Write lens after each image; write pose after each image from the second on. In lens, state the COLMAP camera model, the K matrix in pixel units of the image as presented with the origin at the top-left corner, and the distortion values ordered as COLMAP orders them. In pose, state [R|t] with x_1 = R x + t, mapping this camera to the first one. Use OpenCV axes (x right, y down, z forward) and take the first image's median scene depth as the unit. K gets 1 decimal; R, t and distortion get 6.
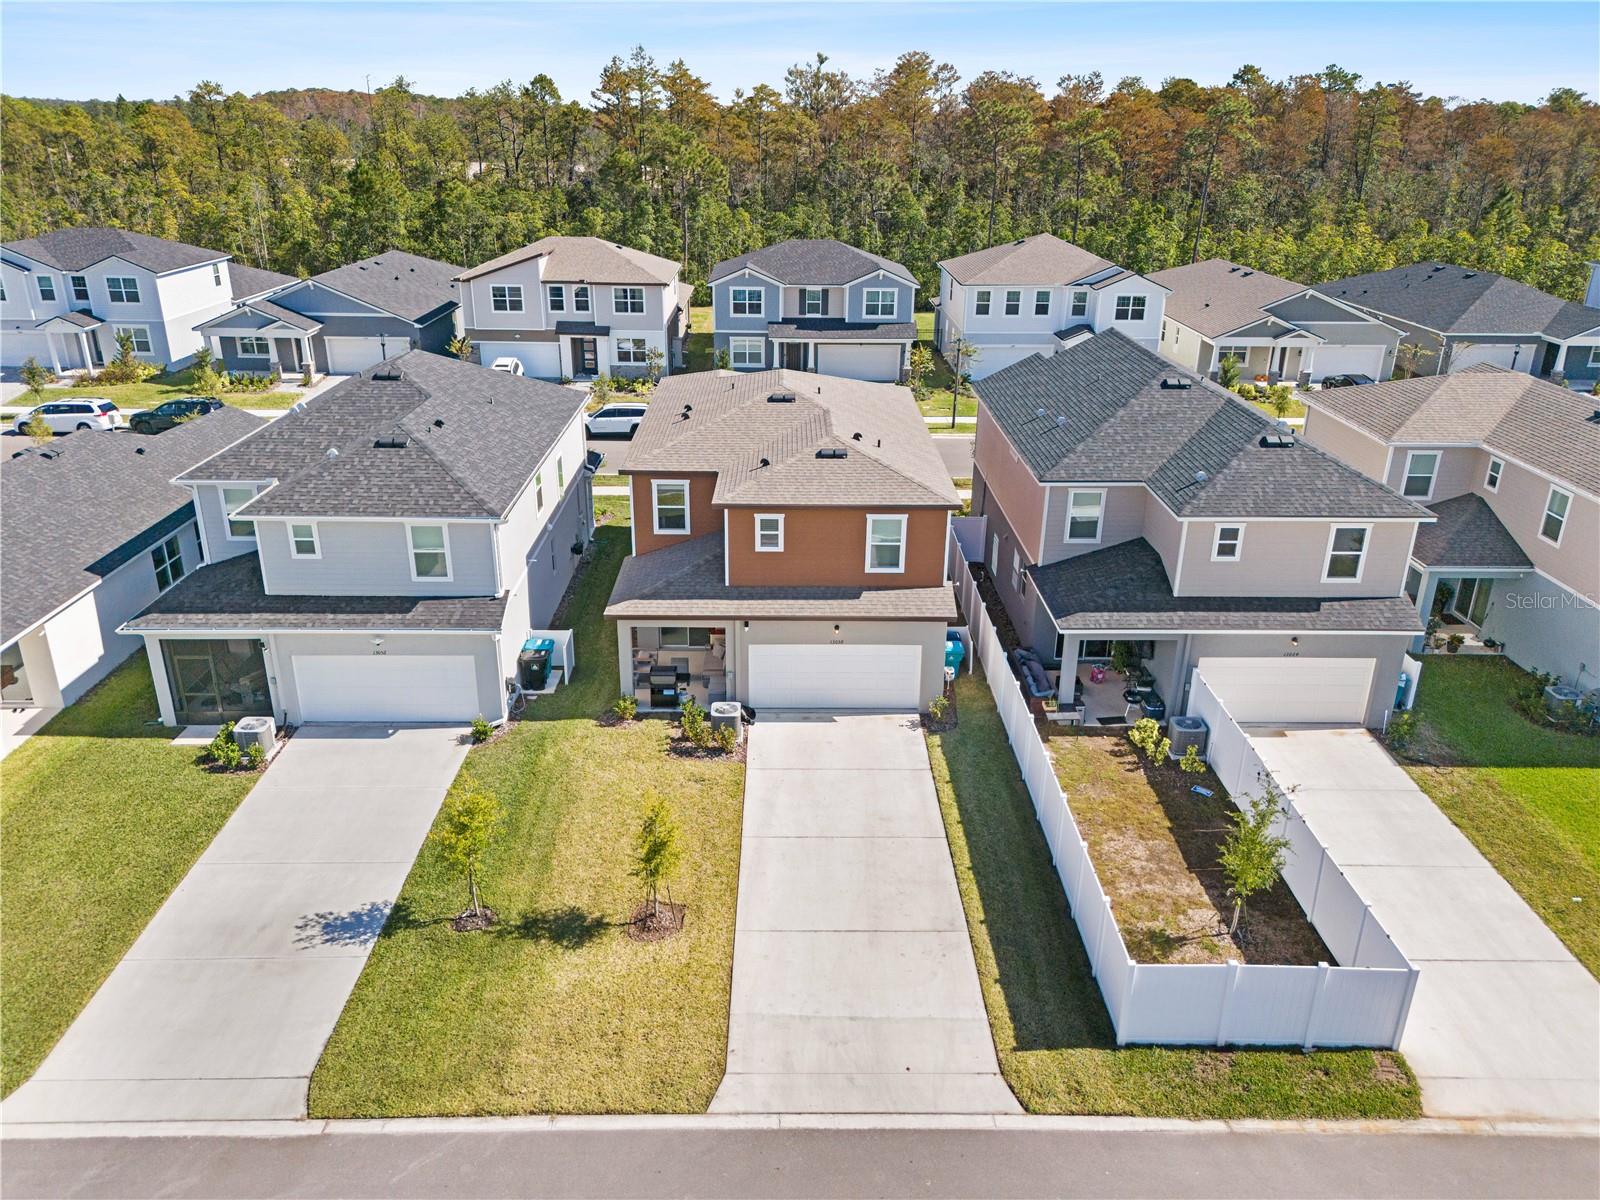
lens RADIAL K [[1158.4, 0, 800.0], [0, 1158.4, 600.0], [0, 0, 1]] dist [0.066507, -0.057540]
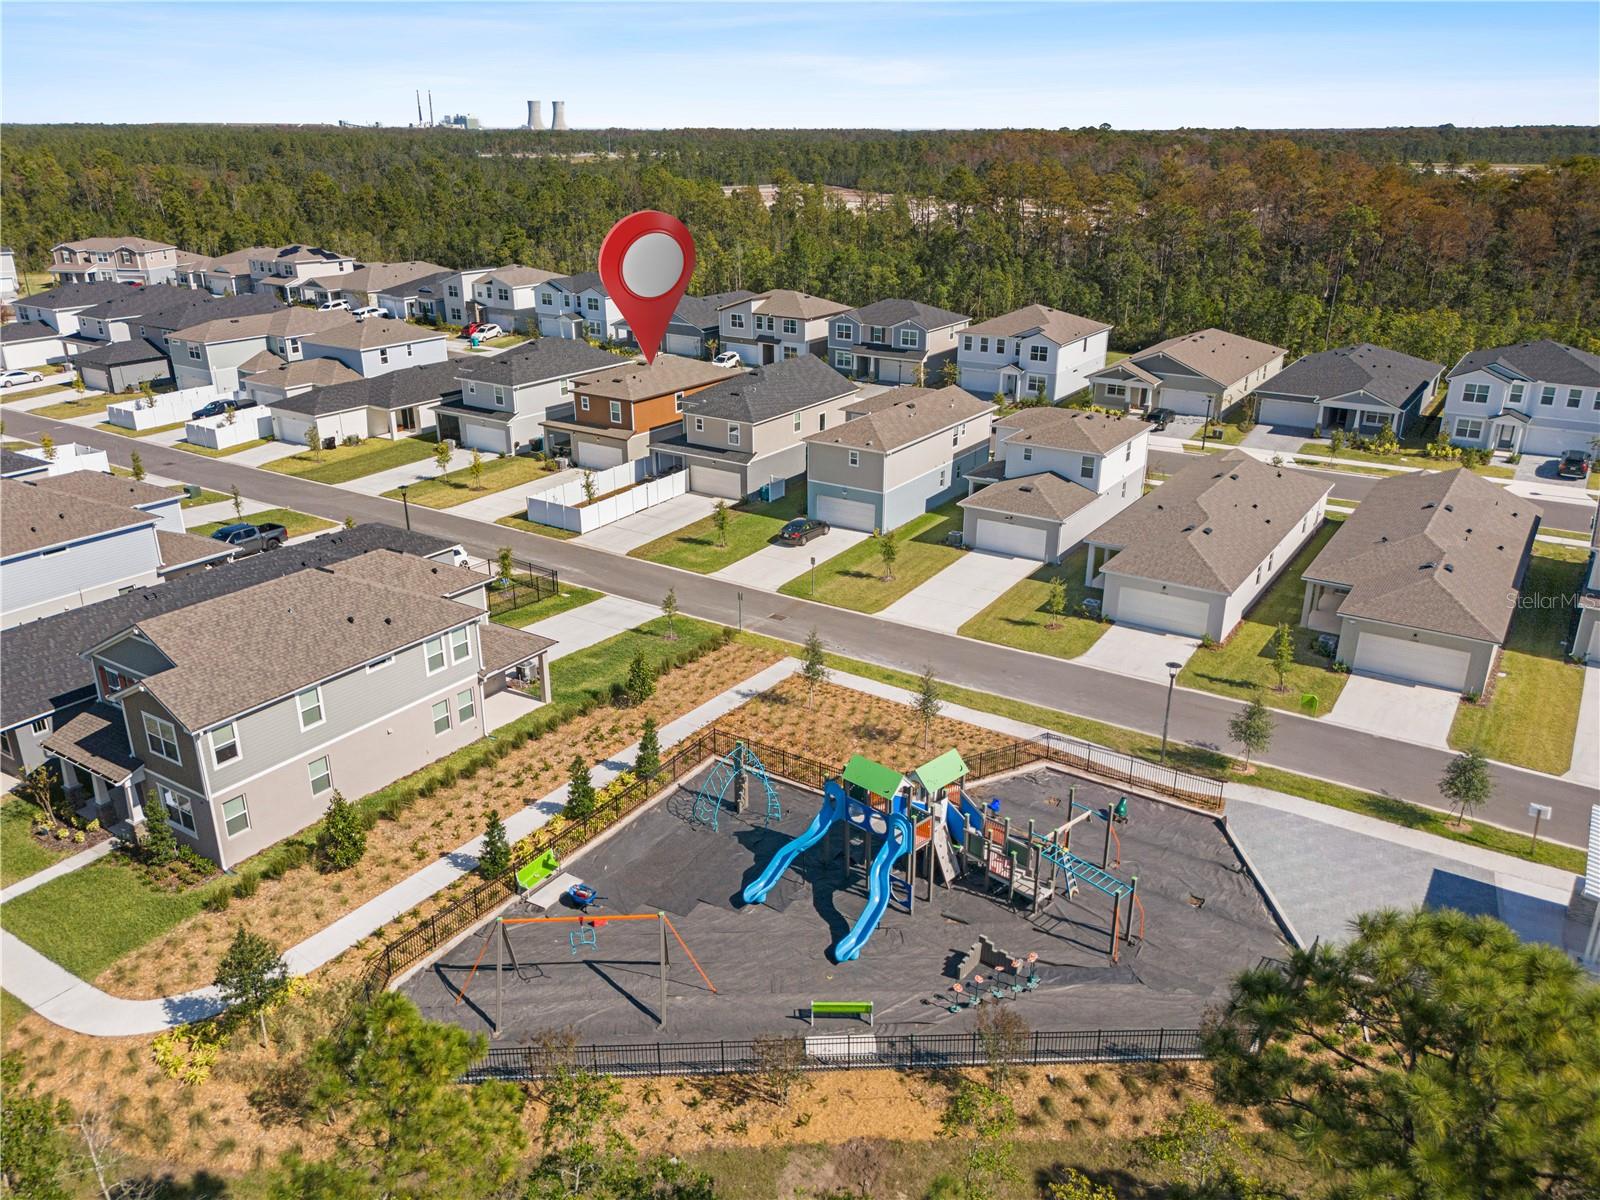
lens RADIAL K [[1182.8, 0, 800.0], [0, 1182.8, 600.0], [0, 0, 1]] dist [0.067709, -0.057358]
pose [[0.832234, 0.194242, -0.519285, 0.917246], [-0.204860, 0.978071, 0.037535, 0.090488], [0.515189, 0.075142, 0.853776, -0.552122]]
